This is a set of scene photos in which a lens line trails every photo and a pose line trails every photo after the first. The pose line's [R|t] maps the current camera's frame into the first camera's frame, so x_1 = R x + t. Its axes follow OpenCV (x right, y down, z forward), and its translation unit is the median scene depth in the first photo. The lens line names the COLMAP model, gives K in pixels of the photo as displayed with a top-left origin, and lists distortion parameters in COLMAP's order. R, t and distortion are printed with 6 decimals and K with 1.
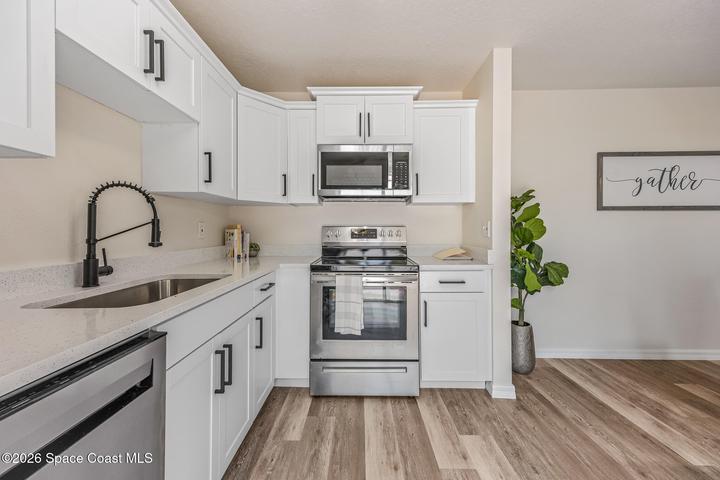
lens RADIAL K [[280.8, 0, 352.6], [0, 280.8, 228.9], [0, 0, 1]] dist [0.004672, -0.001252]
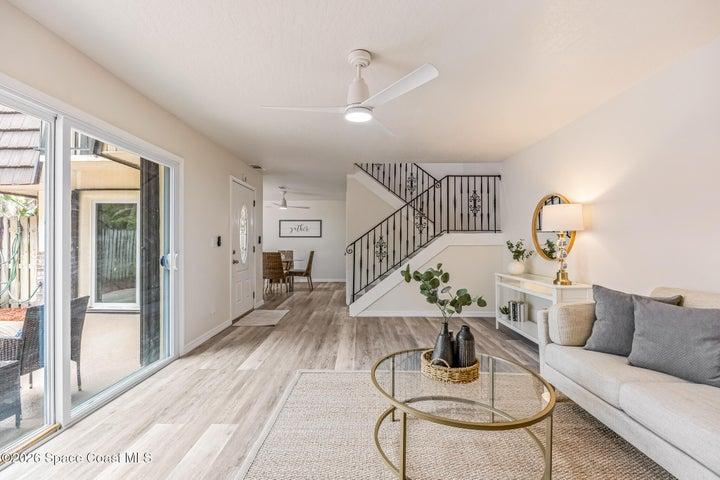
lens RADIAL K [[310.5, 0, 362.9], [0, 310.5, 234.7], [0, 0, 1]] dist [-0.001862, -0.000454]
pose [[0.999750, 0.007277, 0.021150, 2.042791], [-0.006985, 0.999880, -0.013840, -0.059674], [-0.021248, 0.013689, 0.999681, -3.102606]]
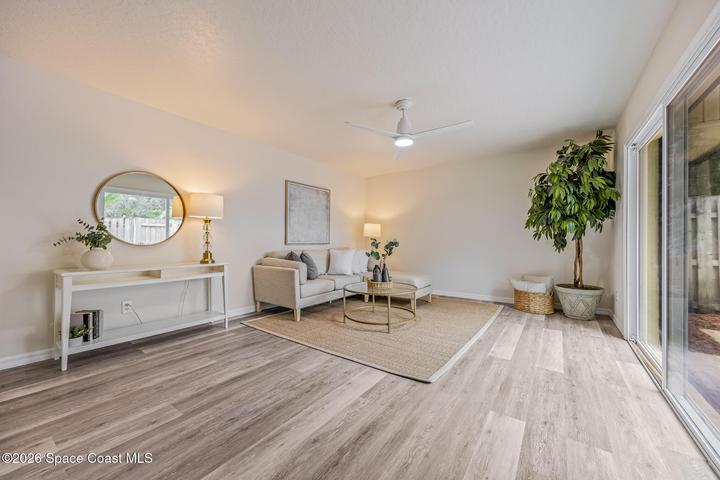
lens RADIAL K [[280.8, 0, 358.8], [0, 280.8, 240.4], [0, 0, 1]] dist [0.004672, -0.001252]
pose [[-0.822805, 0.006232, 0.568289, 1.482296], [-0.003536, 0.999864, -0.016084, 0.043910], [-0.568312, -0.015244, -0.822672, -0.935955]]
